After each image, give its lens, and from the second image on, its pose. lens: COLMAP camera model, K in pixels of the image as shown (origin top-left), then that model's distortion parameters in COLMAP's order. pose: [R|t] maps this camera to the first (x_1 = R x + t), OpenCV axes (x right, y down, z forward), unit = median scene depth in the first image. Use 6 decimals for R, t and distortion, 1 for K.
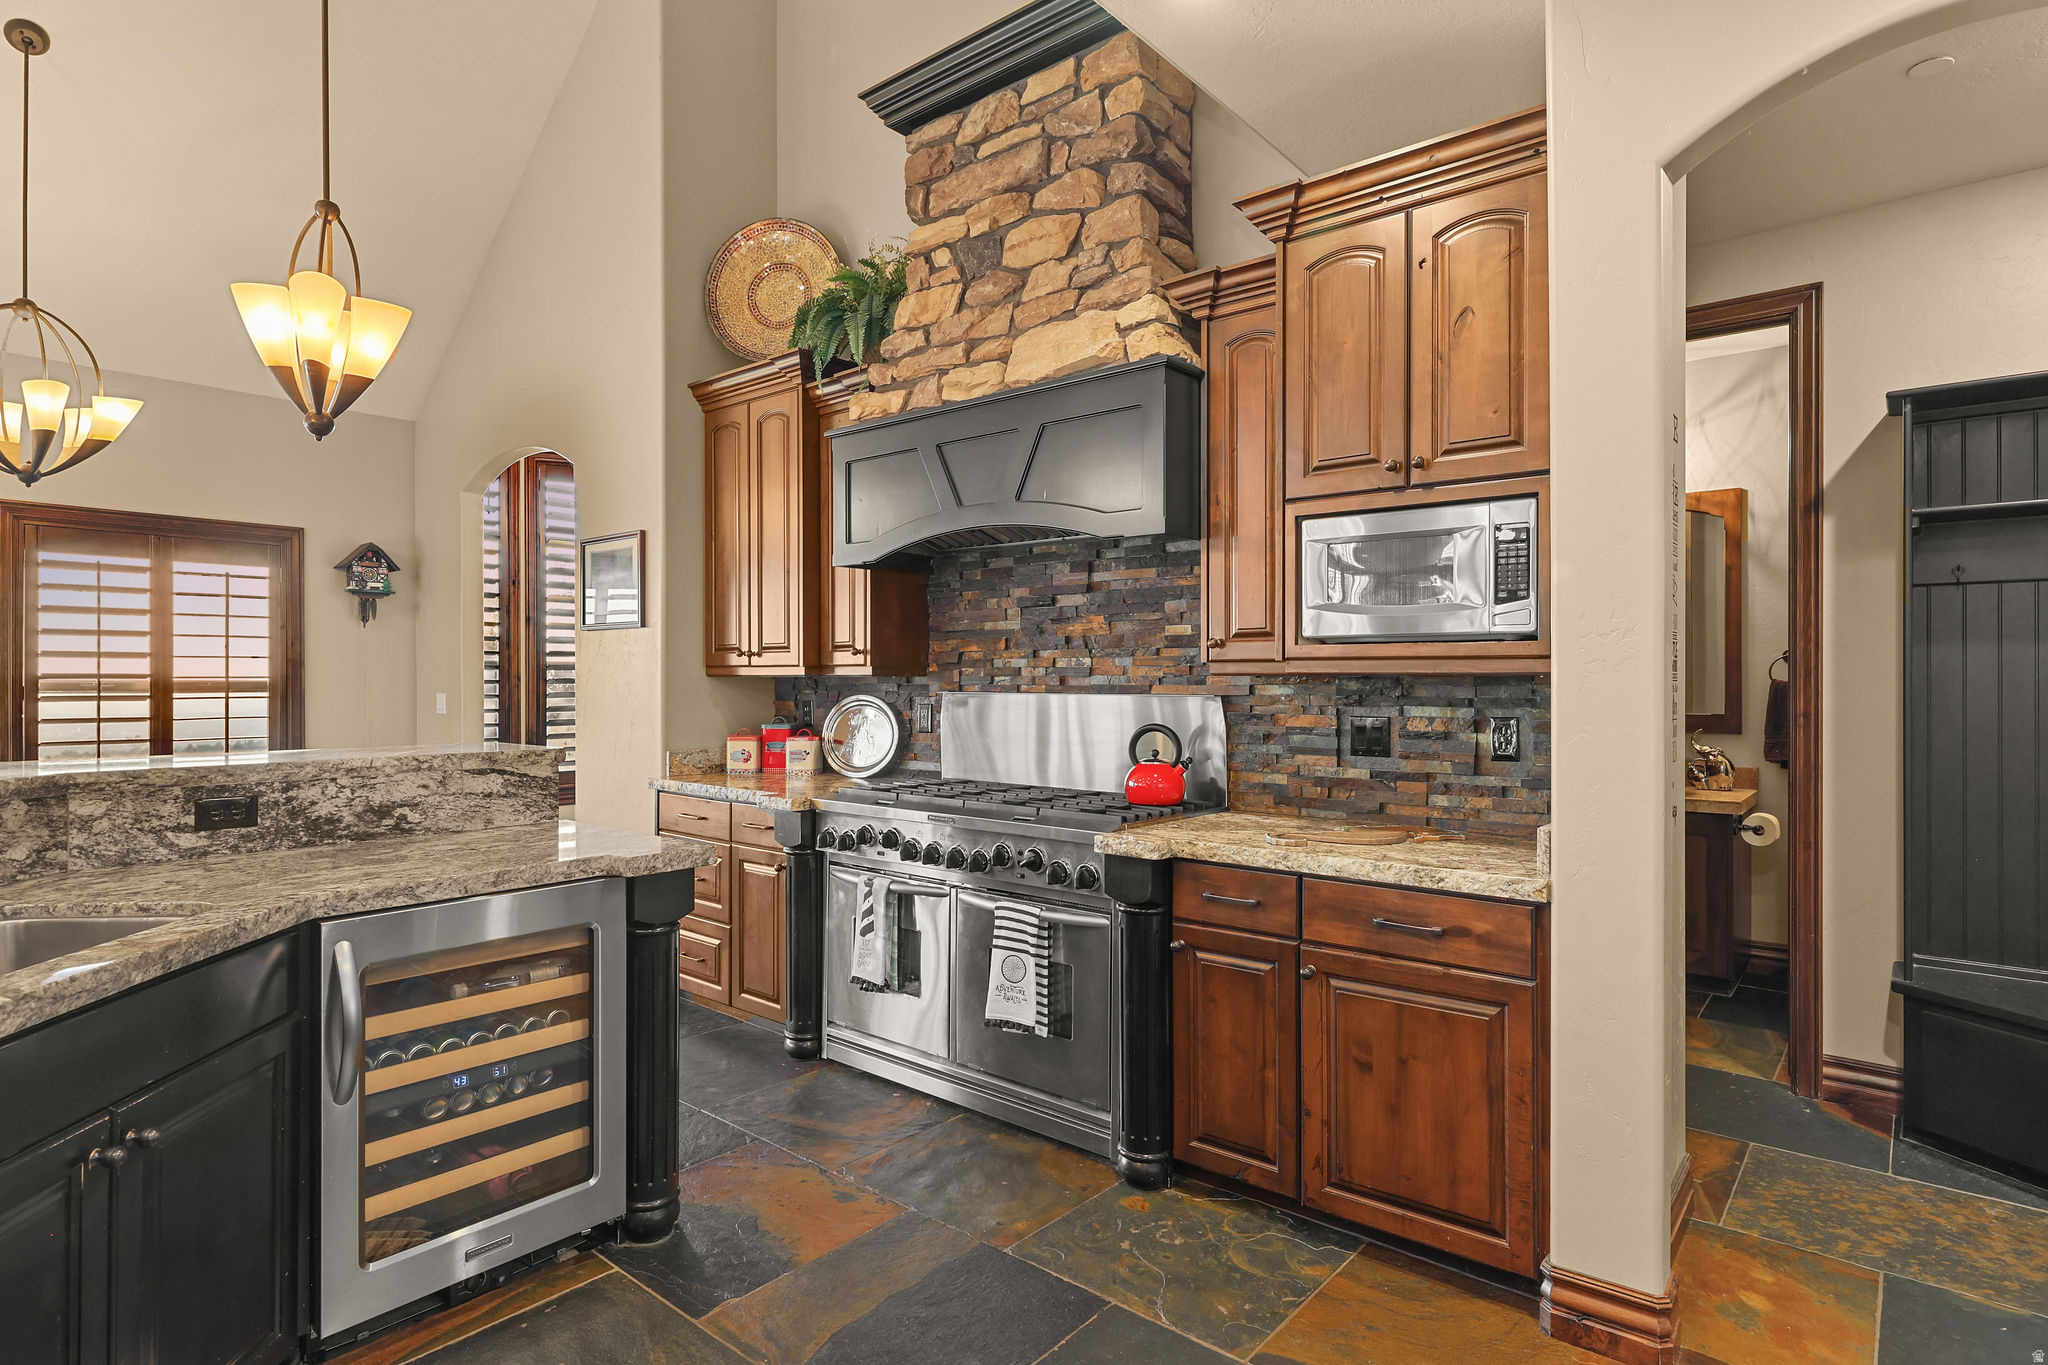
lens RADIAL K [[1069.7, 0, 1017.5], [0, 1069.7, 676.4], [0, 0, 1]] dist [0.002258, 0.001107]
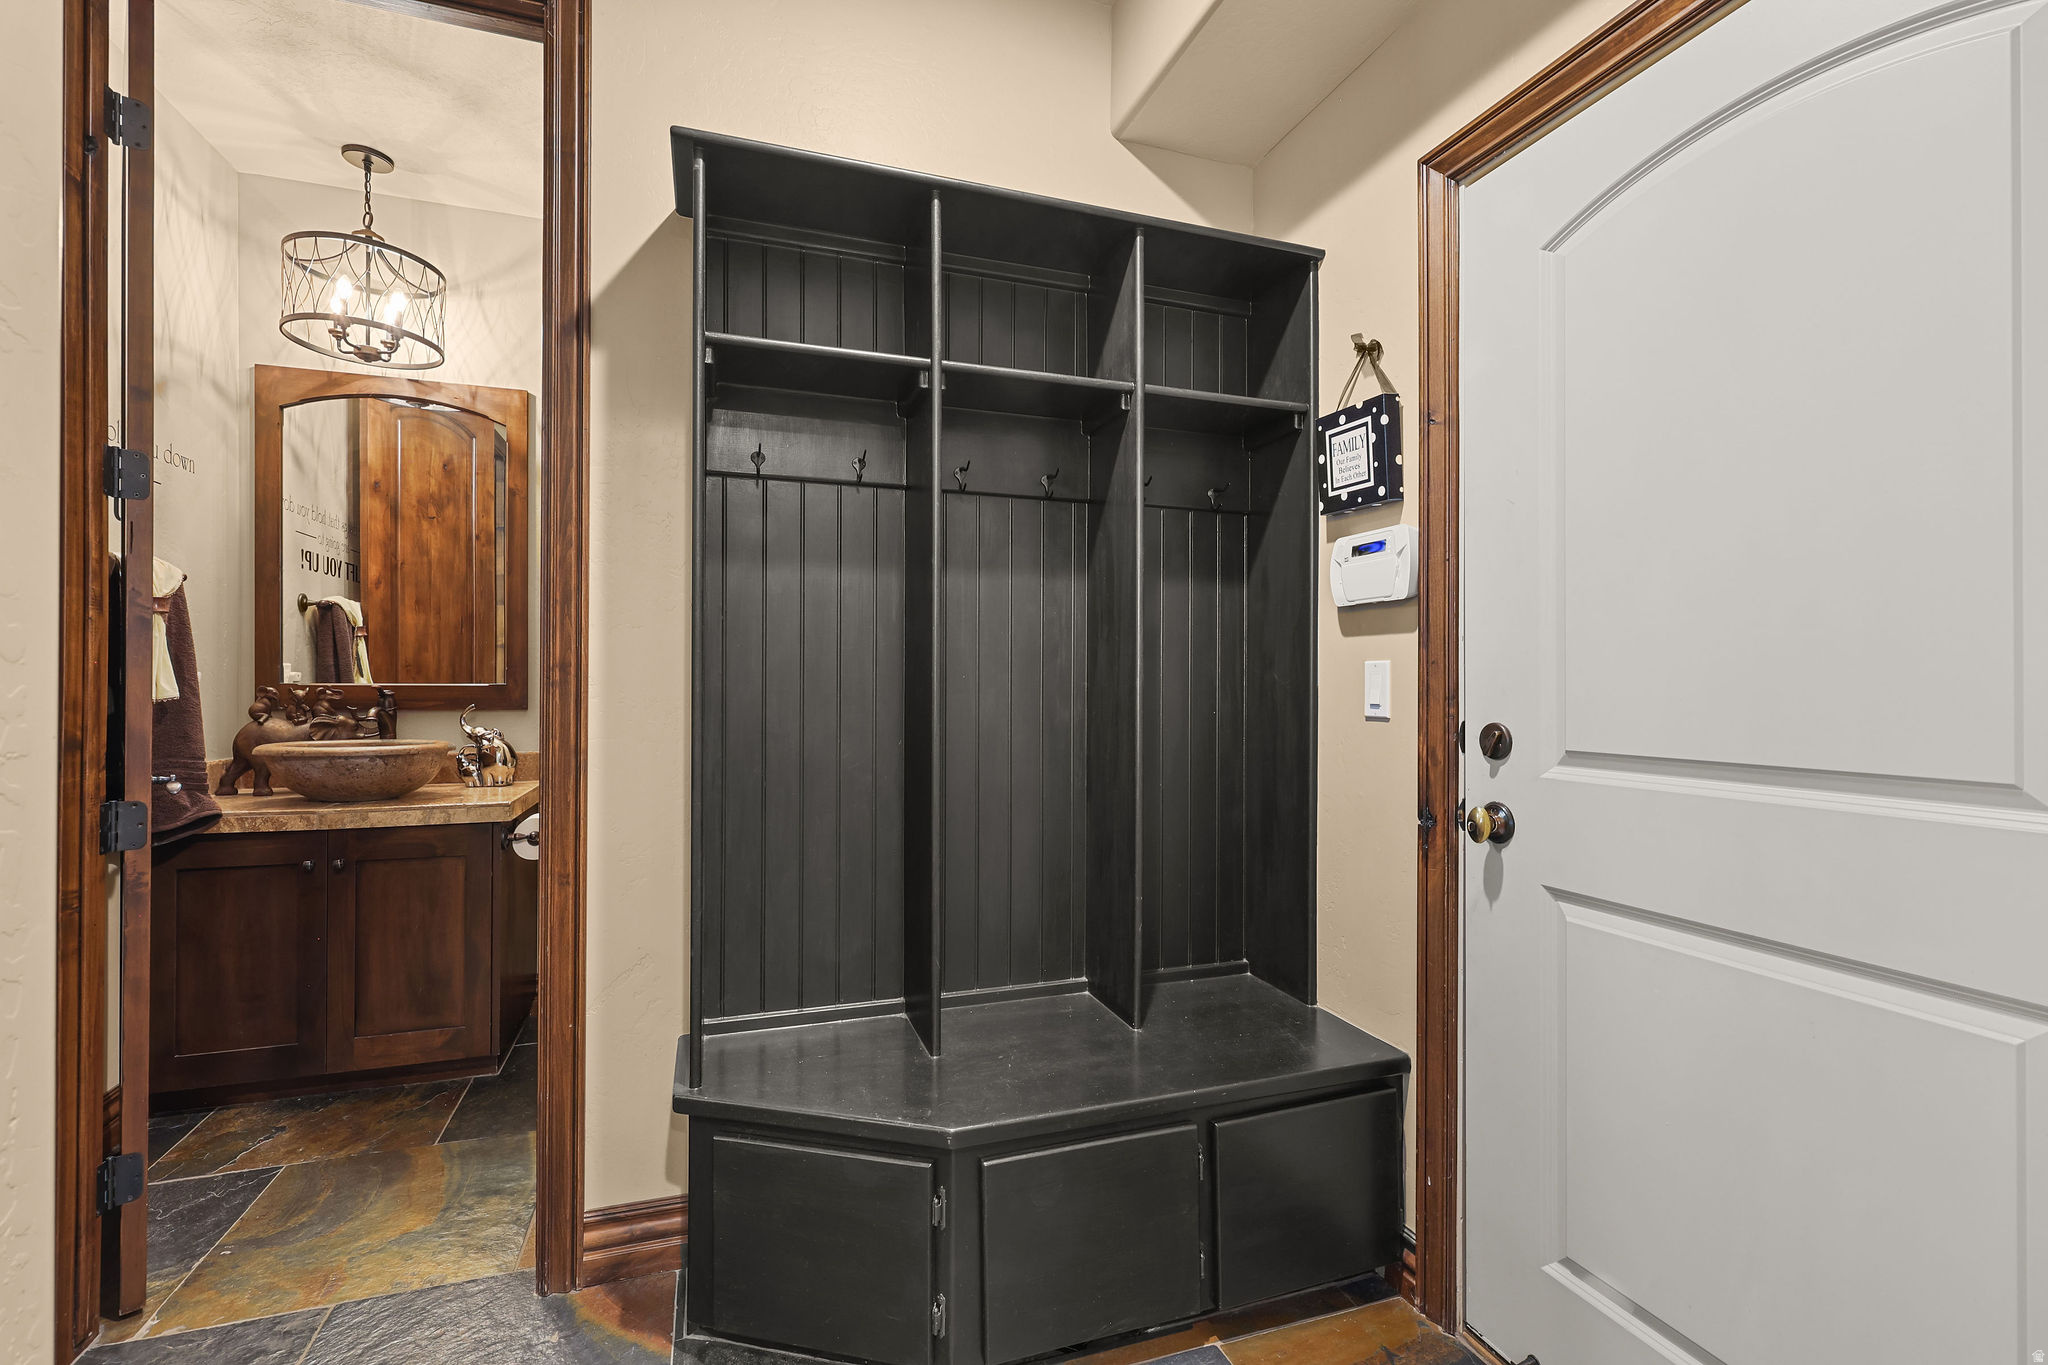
lens RADIAL K [[918.3, 0, 1014.0], [0, 918.3, 680.9], [0, 0, 1]] dist [0.001526, 0.000205]
pose [[0.524716, 0.001572, 0.851276, 0.428155], [-0.006445, 0.999977, 0.002126, 0.042119], [-0.851253, -0.006602, 0.524714, 0.510463]]
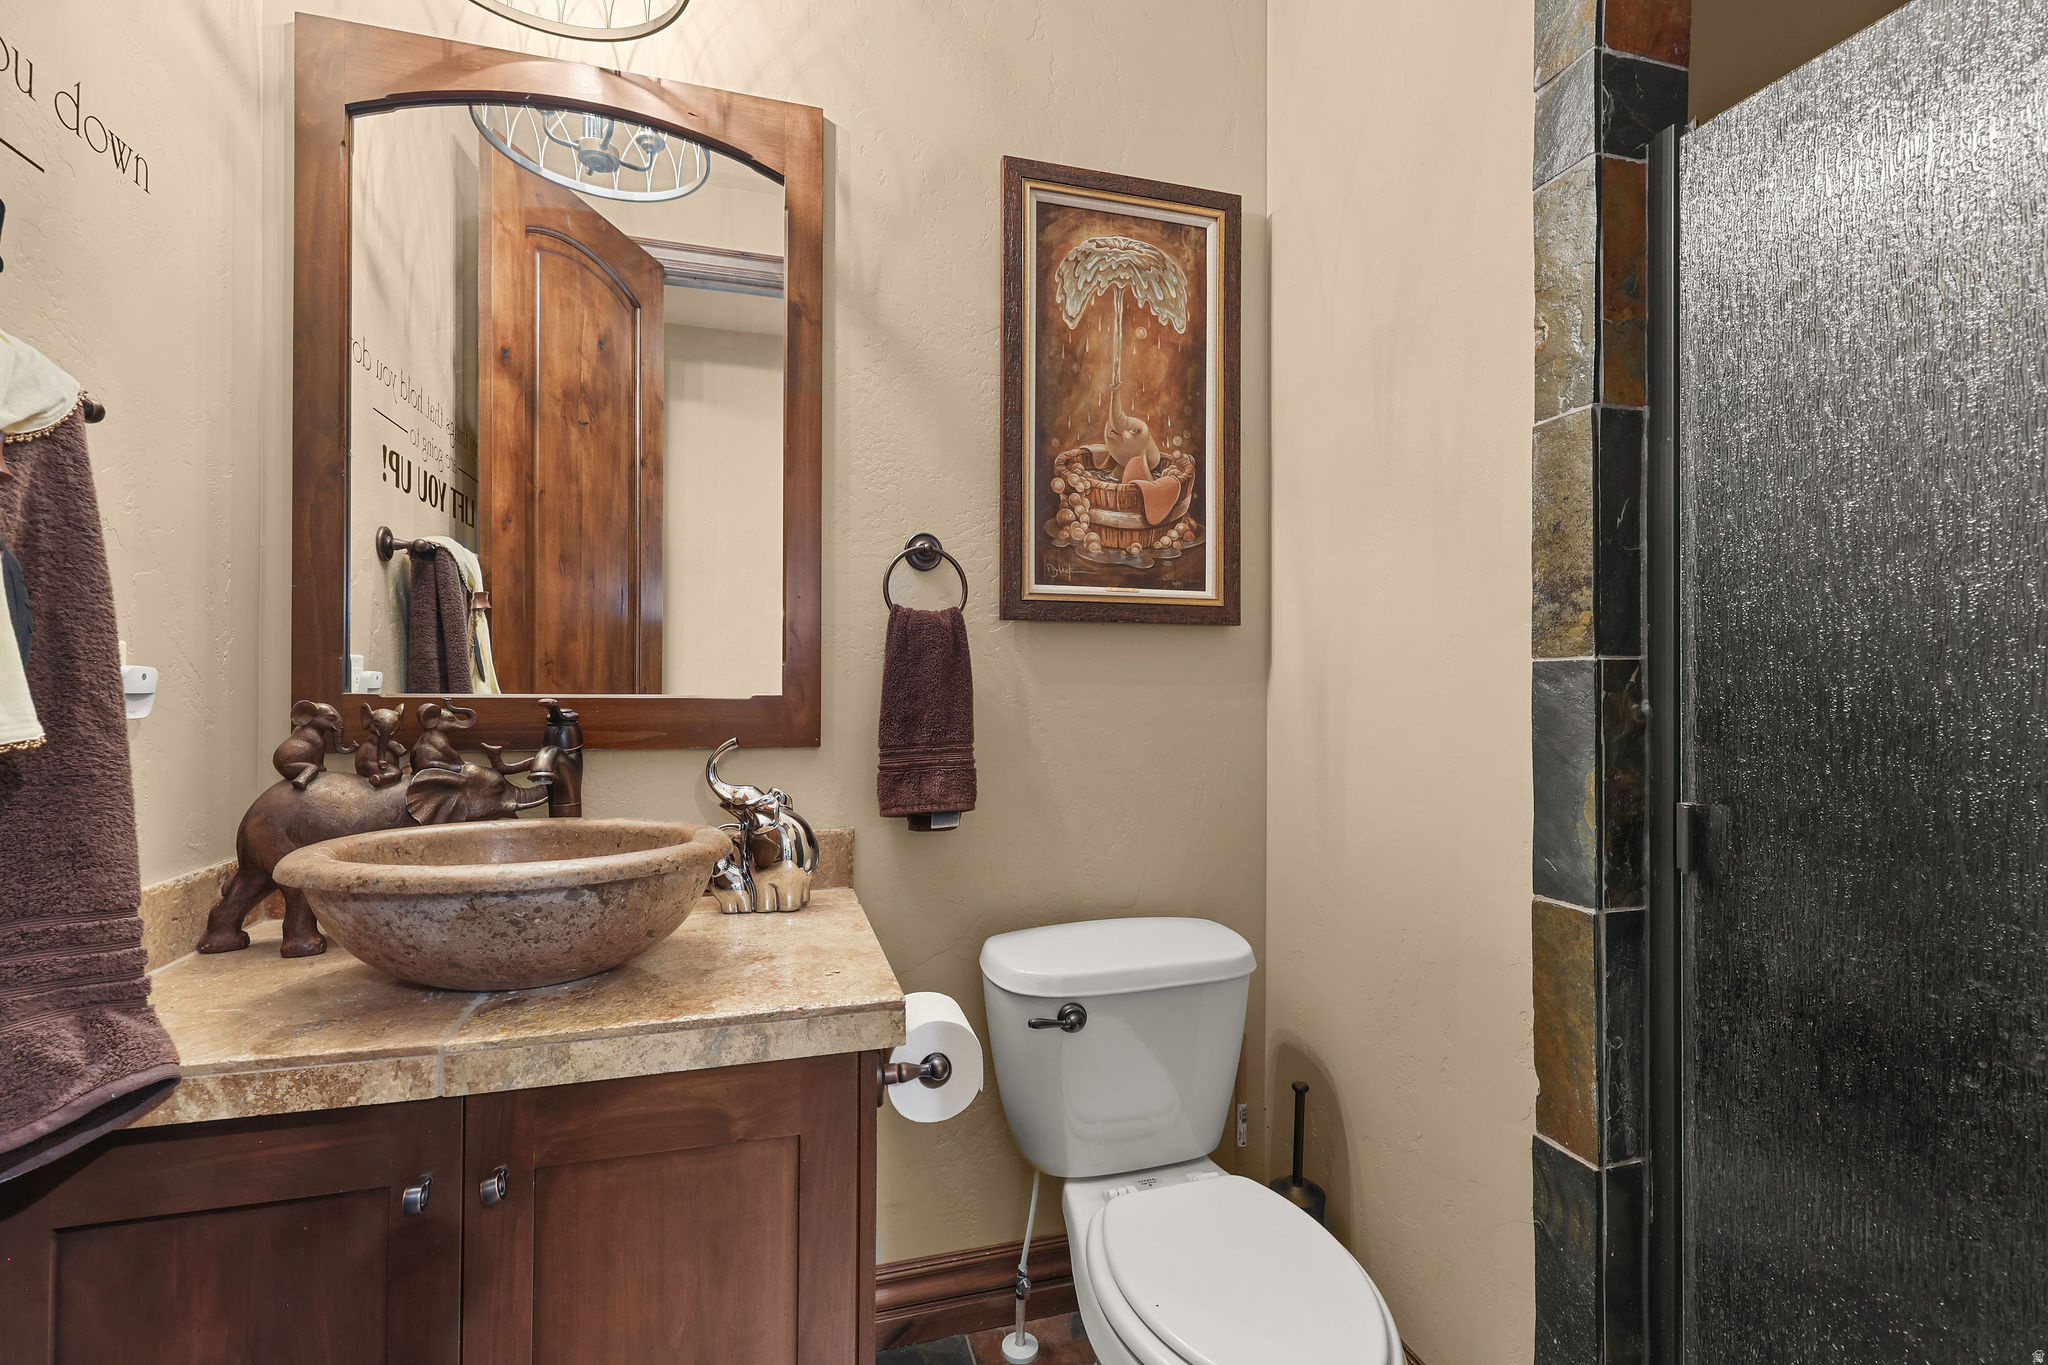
lens RADIAL K [[918.3, 0, 1014.0], [0, 918.3, 680.9], [0, 0, 1]] dist [0.001526, 0.000205]
pose [[0.561326, 0.007177, 0.827564, 0.637070], [-0.007616, 0.999965, -0.003507, 0.044202], [-0.827560, -0.004335, 0.561361, 1.092212]]
